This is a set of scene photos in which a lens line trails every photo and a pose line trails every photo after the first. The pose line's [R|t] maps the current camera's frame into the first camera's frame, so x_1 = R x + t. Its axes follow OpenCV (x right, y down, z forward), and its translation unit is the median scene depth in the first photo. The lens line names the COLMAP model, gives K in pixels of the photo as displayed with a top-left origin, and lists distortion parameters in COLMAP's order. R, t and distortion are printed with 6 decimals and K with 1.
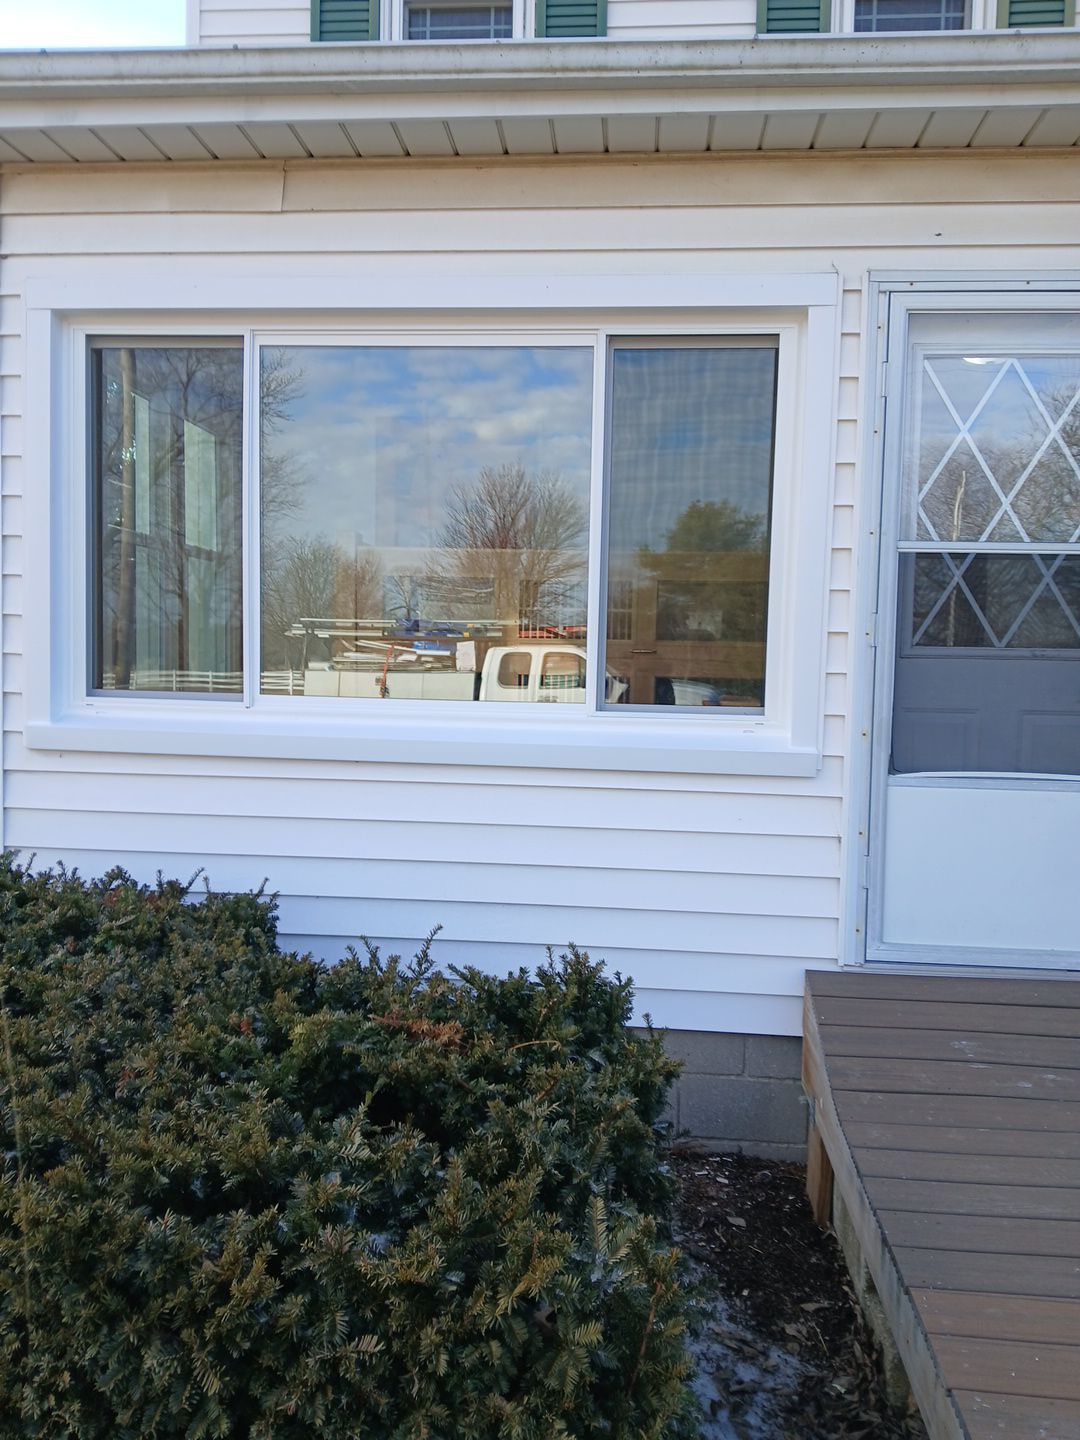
lens RADIAL K [[1129.5, 0, 547.6], [0, 1129.5, 707.6], [0, 0, 1]] dist [-0.024716, 0.005128]
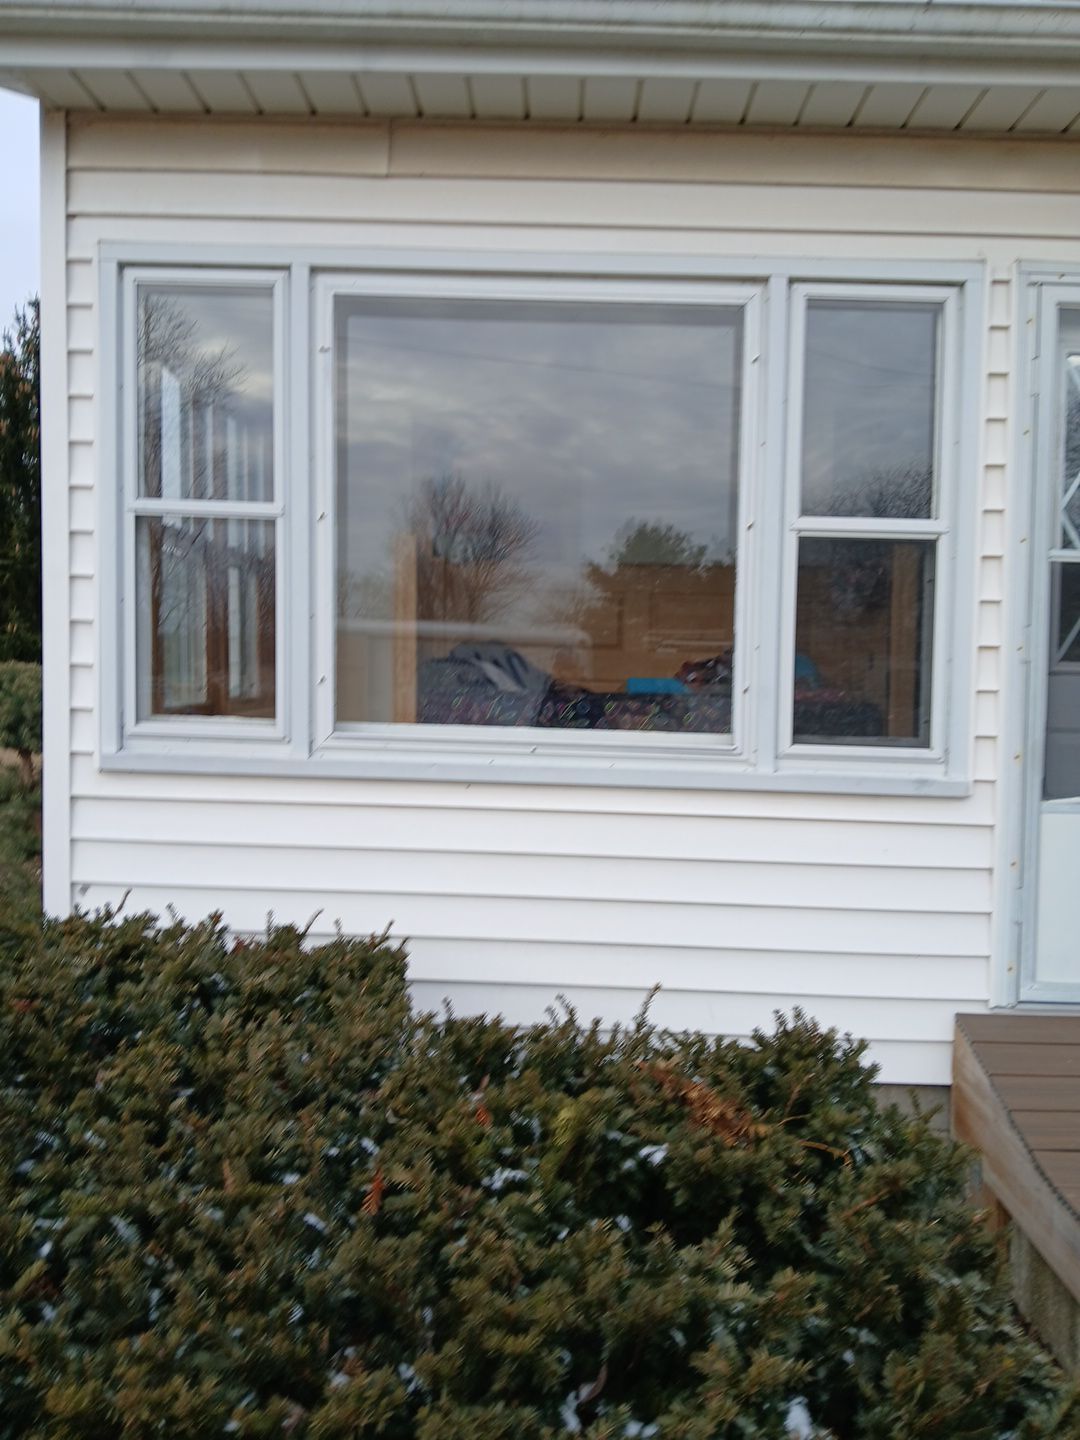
lens RADIAL K [[1129.5, 0, 547.6], [0, 1129.5, 707.6], [0, 0, 1]] dist [-0.024716, 0.005128]
pose [[0.998232, 0.004979, 0.059232, -0.163077], [-0.004415, 0.999944, -0.009650, -0.006980], [-0.059276, 0.009371, 0.998198, 0.099351]]
